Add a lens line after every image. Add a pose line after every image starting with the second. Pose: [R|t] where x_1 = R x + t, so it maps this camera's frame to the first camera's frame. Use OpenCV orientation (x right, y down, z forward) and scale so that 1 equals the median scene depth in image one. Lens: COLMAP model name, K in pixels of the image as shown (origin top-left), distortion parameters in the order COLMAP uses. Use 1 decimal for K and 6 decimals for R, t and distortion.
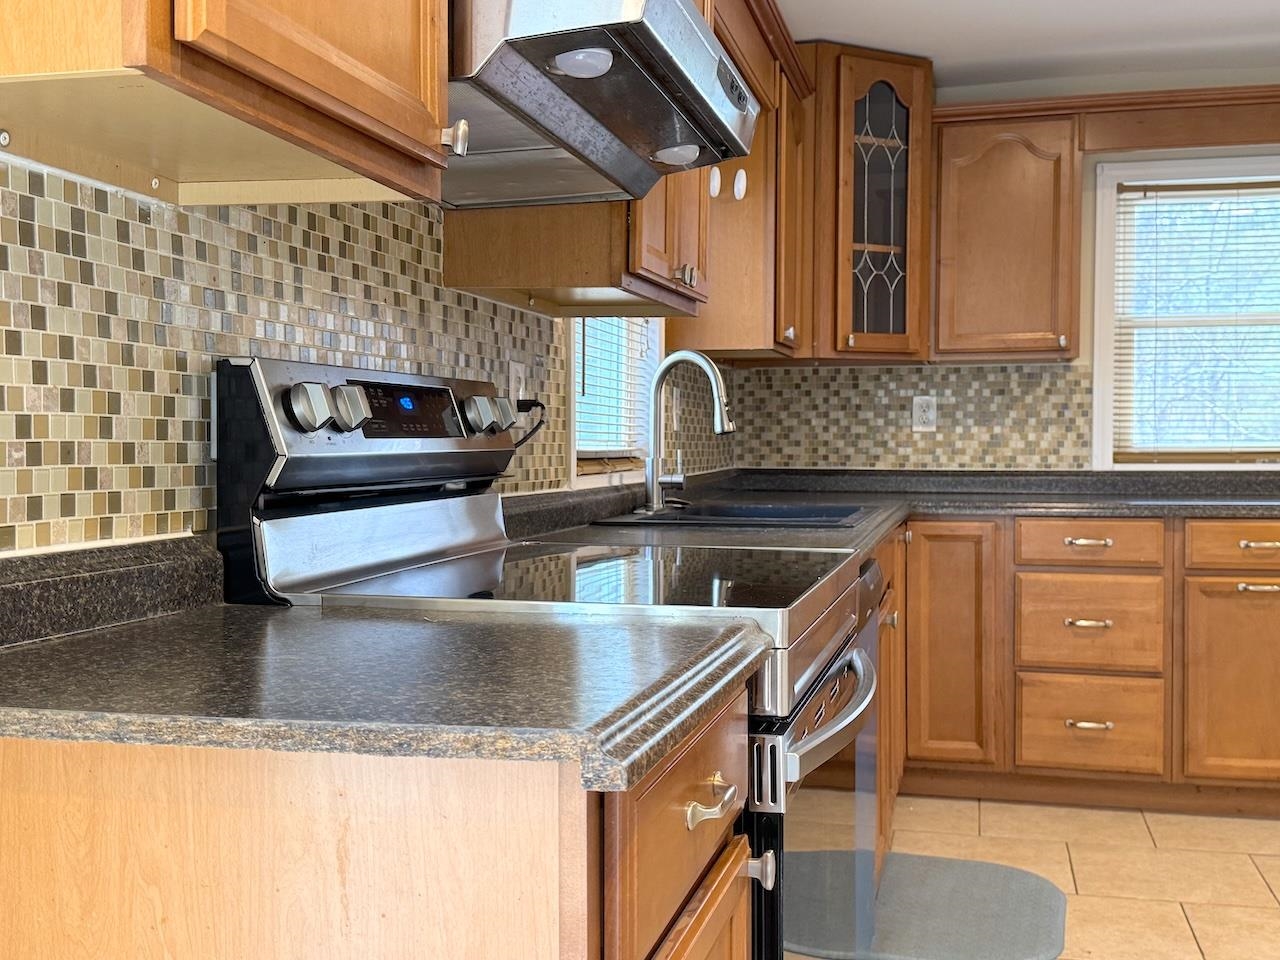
lens RADIAL K [[1413.3, 0, 638.7], [0, 1413.3, 487.7], [0, 0, 1]] dist [0.169040, -0.350192]
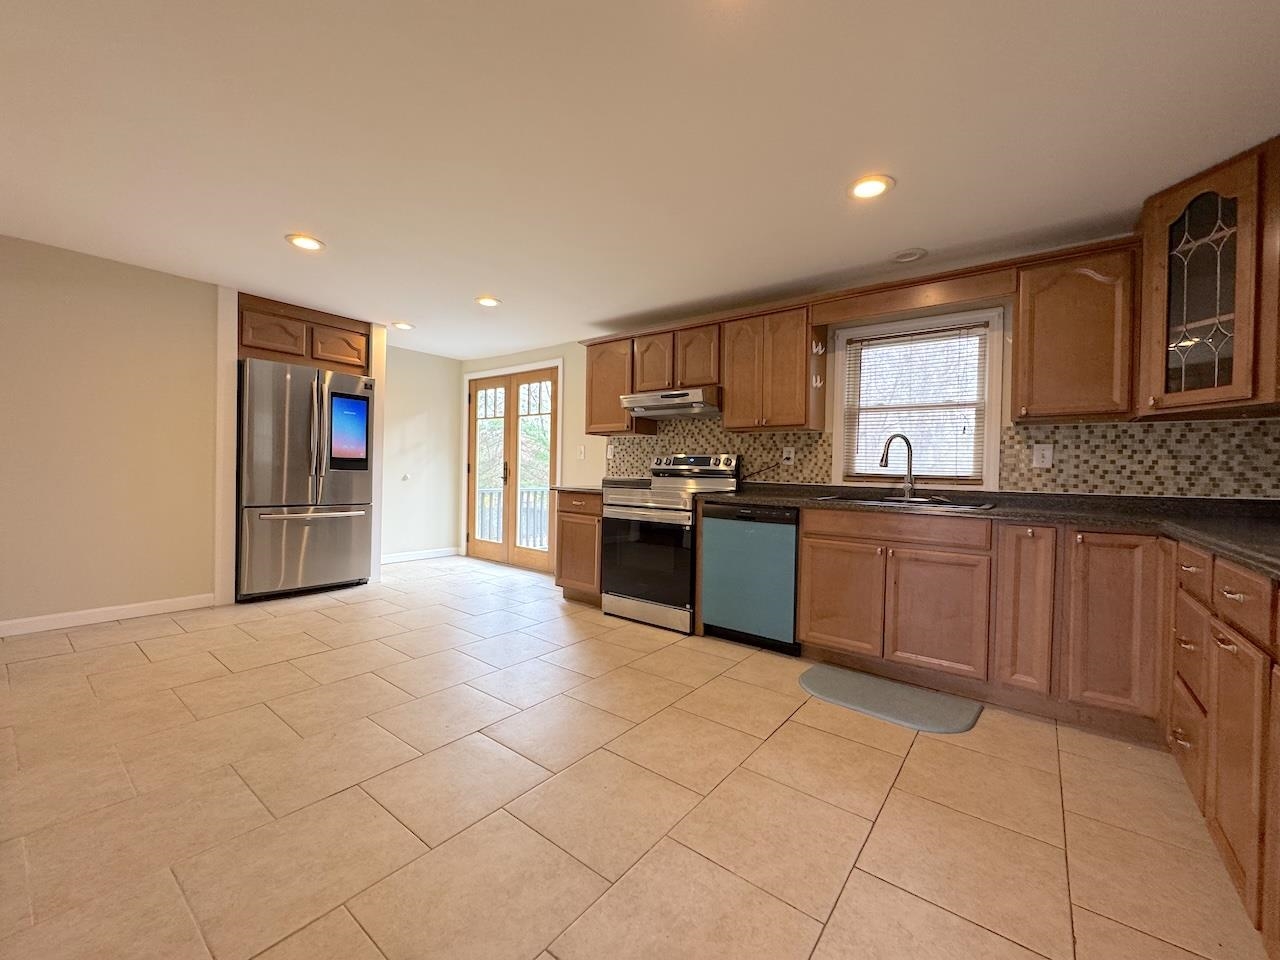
lens RADIAL K [[514.2, 0, 643.6], [0, 514.2, 474.9], [0, 0, 1]] dist [-0.001032, 0.000136]
pose [[-0.410143, 0.004900, -0.912008, 1.078811], [-0.048835, 0.998433, 0.027327, -0.029028], [0.910713, 0.055746, -0.409261, 1.013196]]
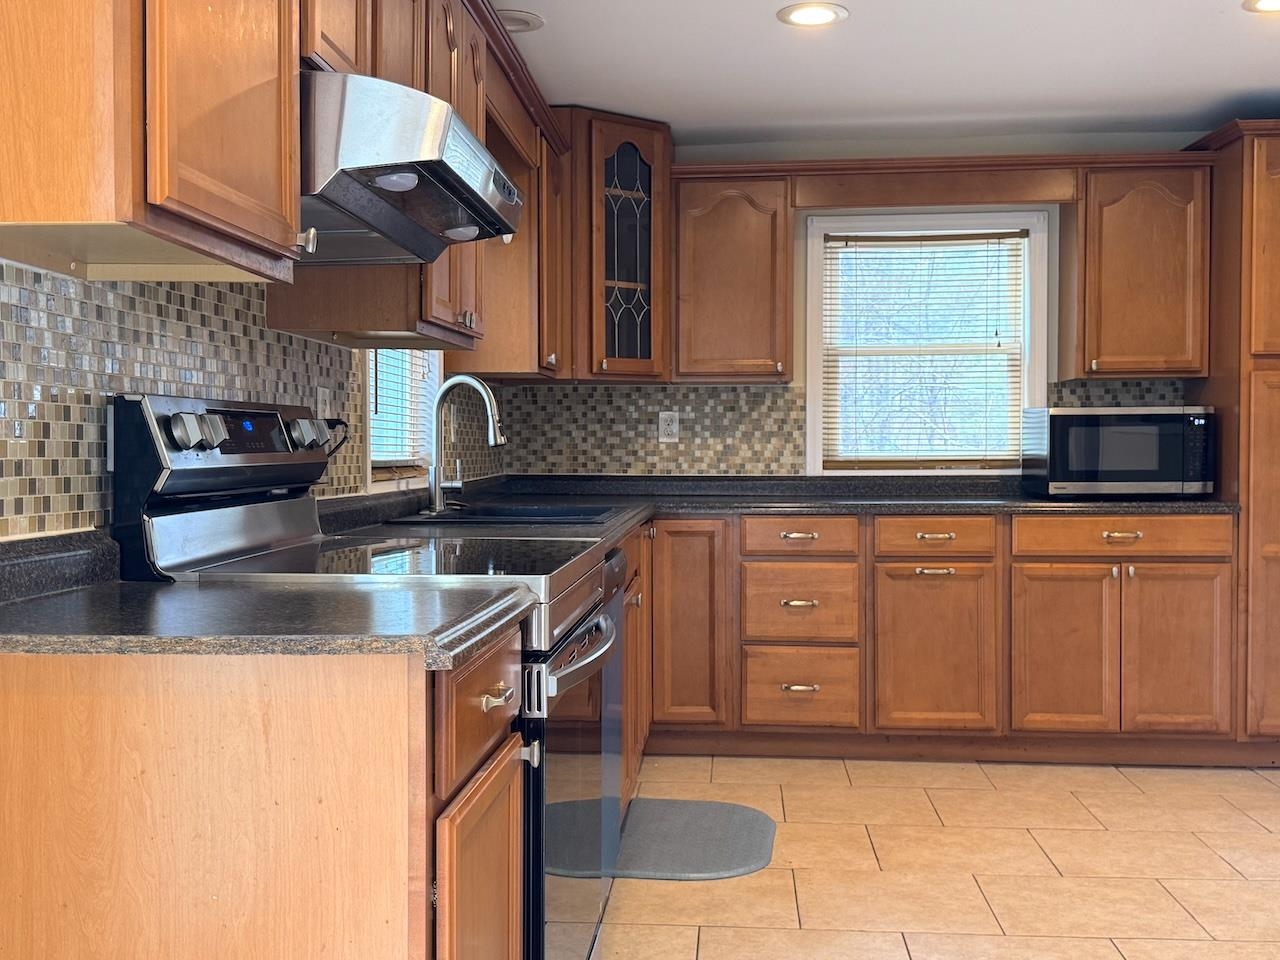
lens RADIAL K [[1413.3, 0, 638.7], [0, 1413.3, 487.7], [0, 0, 1]] dist [0.169040, -0.350192]
pose [[0.986369, -0.004945, 0.164473, -0.018015], [0.005508, 0.999980, -0.002967, 0.000818], [-0.164455, 0.003832, 0.986377, -0.191496]]
